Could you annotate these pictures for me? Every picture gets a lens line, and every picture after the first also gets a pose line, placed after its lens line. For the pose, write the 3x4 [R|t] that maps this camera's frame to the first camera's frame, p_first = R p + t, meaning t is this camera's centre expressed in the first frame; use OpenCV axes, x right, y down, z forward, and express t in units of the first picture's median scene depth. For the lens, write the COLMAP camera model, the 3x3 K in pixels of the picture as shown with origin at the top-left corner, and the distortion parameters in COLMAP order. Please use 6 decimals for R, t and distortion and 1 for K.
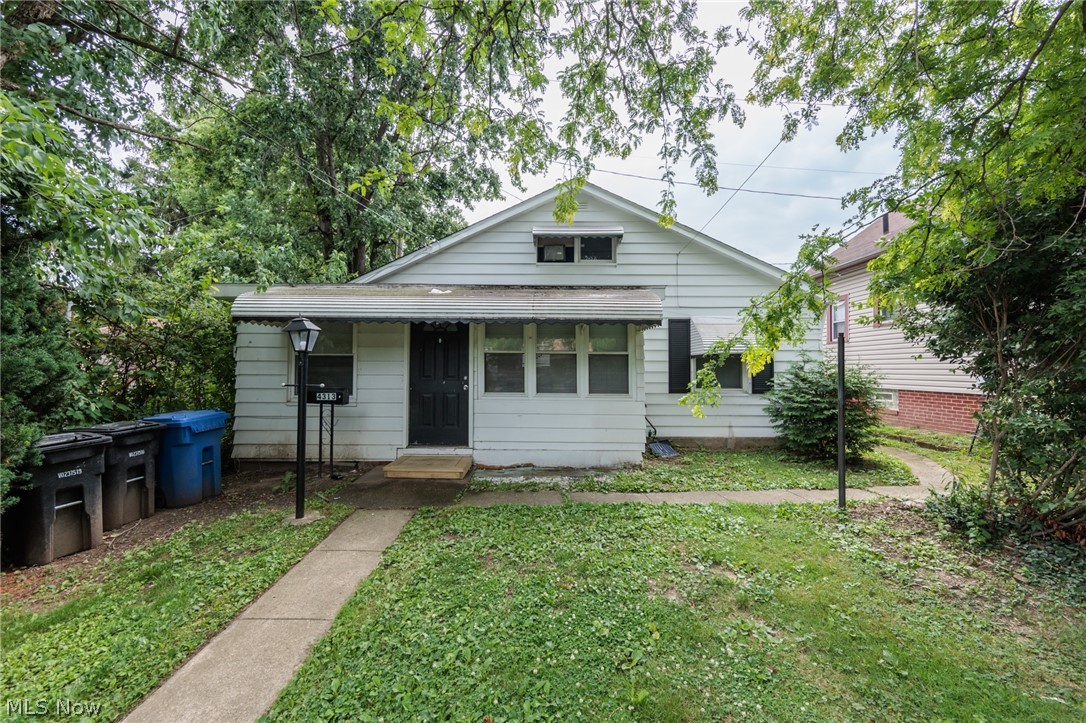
lens RADIAL K [[425.2, 0, 543.6], [0, 425.2, 362.5], [0, 0, 1]] dist [-0.000249, -0.000935]
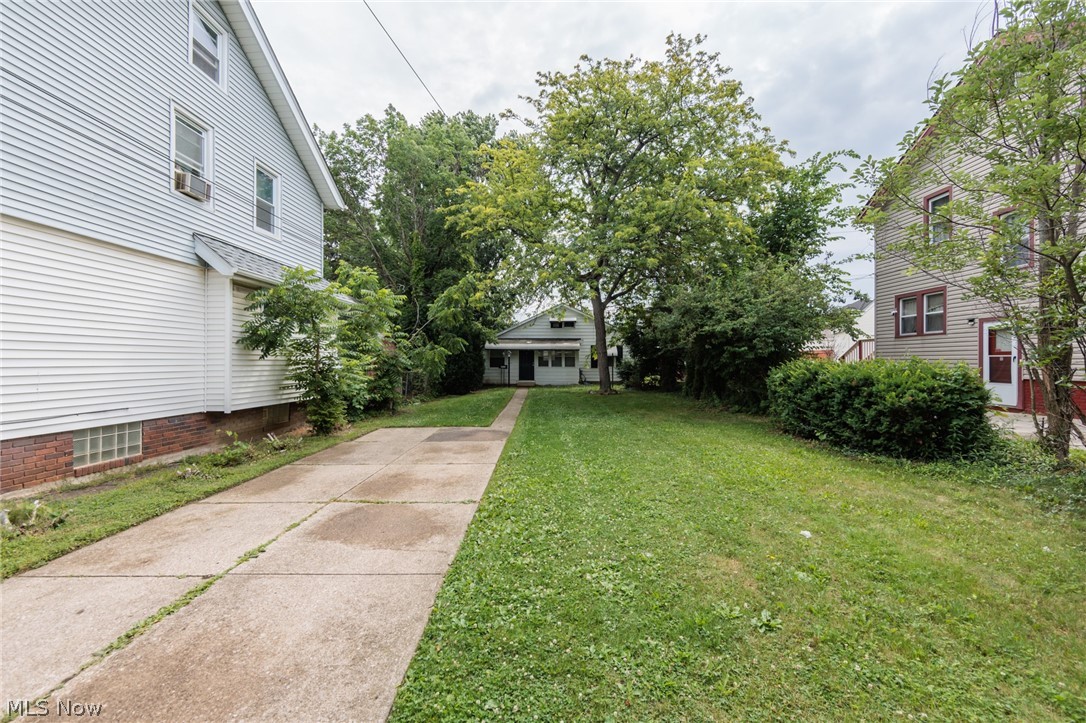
lens RADIAL K [[425.2, 0, 540.1], [0, 425.2, 361.0], [0, 0, 1]] dist [-0.000249, -0.000935]
pose [[0.999862, -0.003065, -0.016311, -0.057317], [0.003207, 0.999957, 0.008703, -0.017055], [0.016284, -0.008754, 0.999829, -2.865004]]
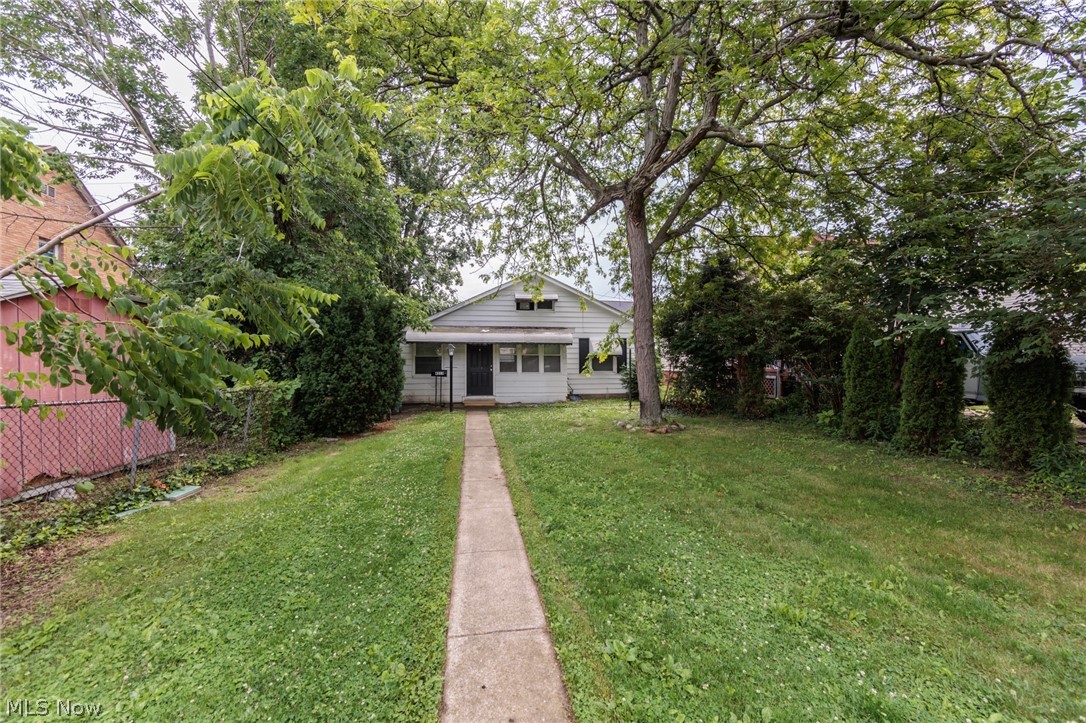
lens RADIAL K [[425.2, 0, 548.7], [0, 425.2, 362.0], [0, 0, 1]] dist [-0.000249, -0.000935]
pose [[0.986806, -0.004082, 0.161854, -0.245953], [0.002137, 0.999923, 0.012189, -0.013846], [-0.161892, -0.011682, 0.986739, -1.329853]]
